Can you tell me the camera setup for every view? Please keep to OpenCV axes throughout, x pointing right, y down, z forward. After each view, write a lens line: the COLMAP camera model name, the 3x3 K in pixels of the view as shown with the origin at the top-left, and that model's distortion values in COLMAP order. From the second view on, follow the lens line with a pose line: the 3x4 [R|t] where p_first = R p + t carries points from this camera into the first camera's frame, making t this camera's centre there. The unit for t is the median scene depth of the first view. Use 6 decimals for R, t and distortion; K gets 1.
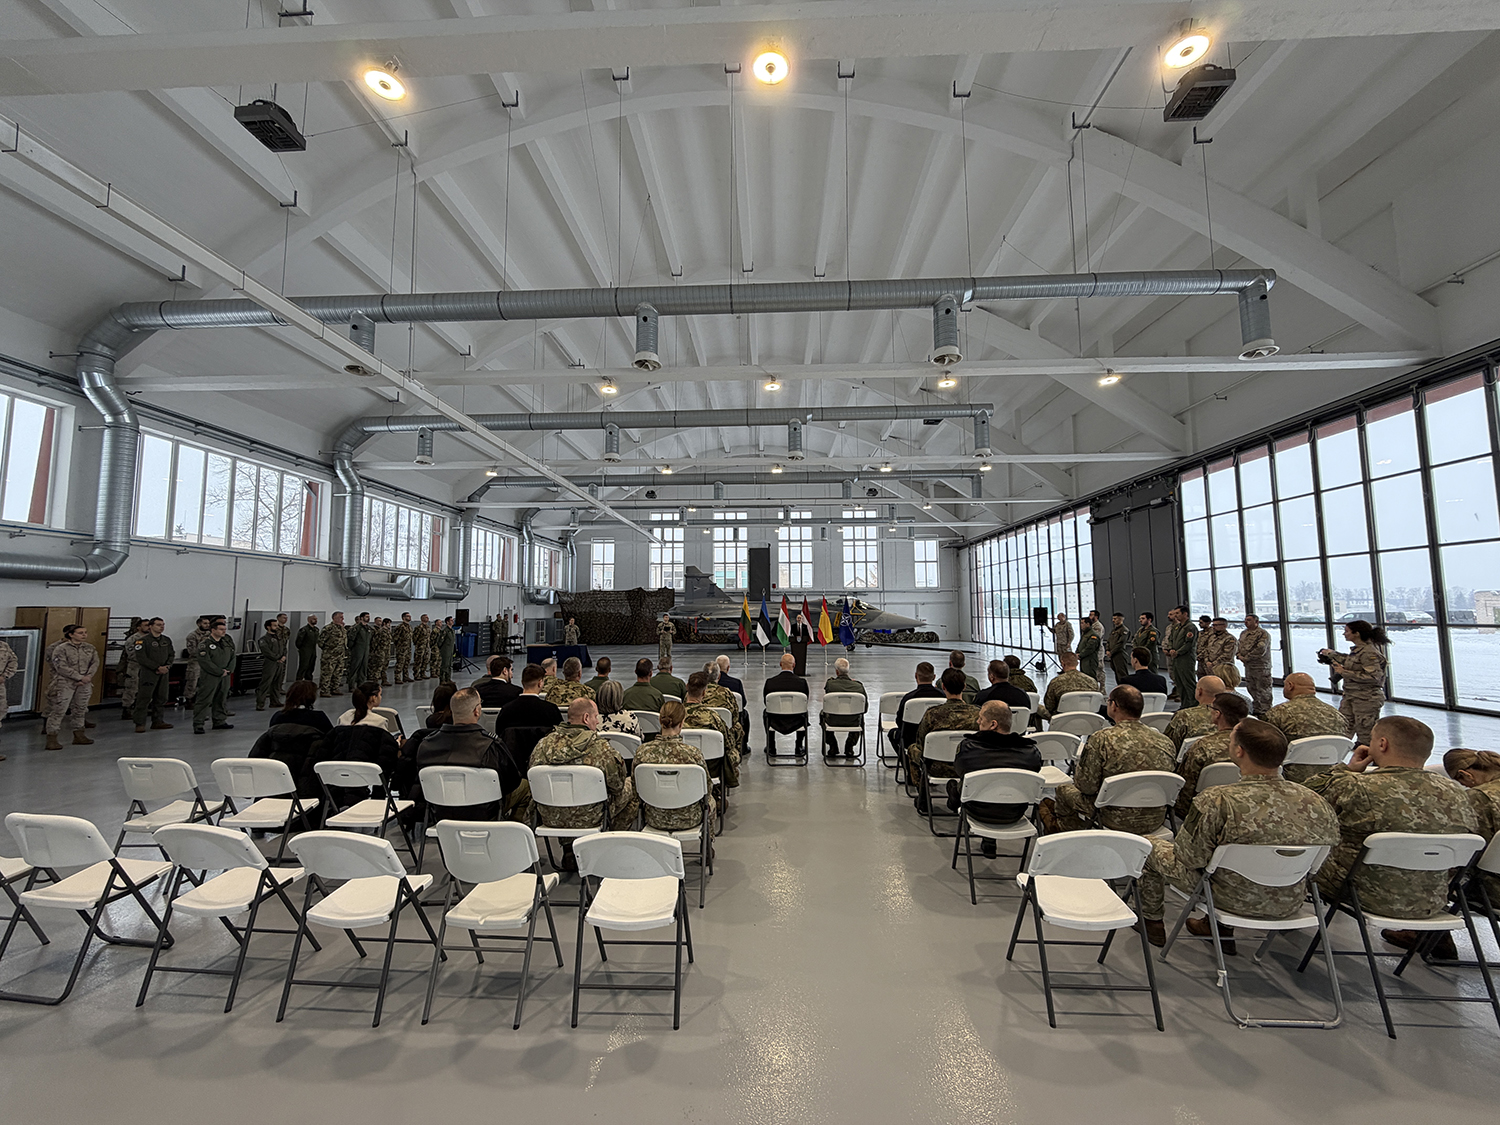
lens RADIAL K [[594.9, 0, 742.6], [0, 594.9, 565.3], [0, 0, 1]] dist [-0.000422, 0.000168]
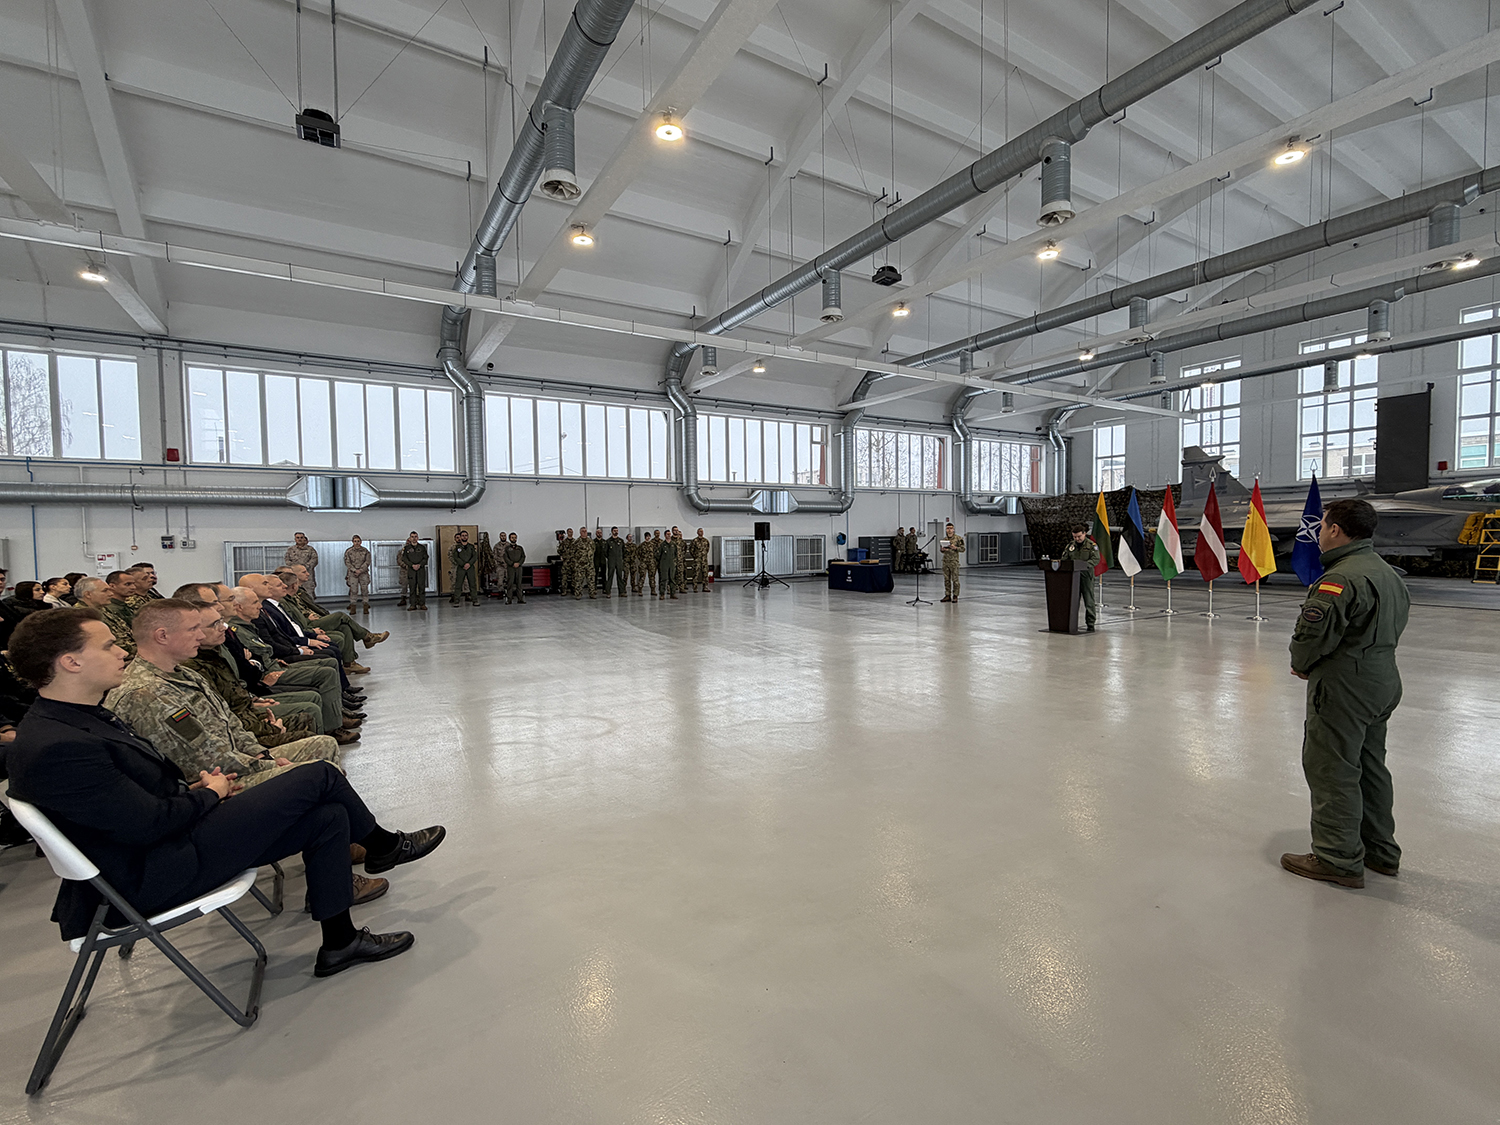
lens RADIAL K [[665.2, 0, 746.4], [0, 665.2, 565.1], [0, 0, 1]] dist [-0.003893, -0.000744]
pose [[0.565664, 0.033407, -0.823959, 0.192281], [0.078255, 0.992495, 0.093964, 0.020047], [0.820914, -0.117631, 0.558805, 0.191413]]
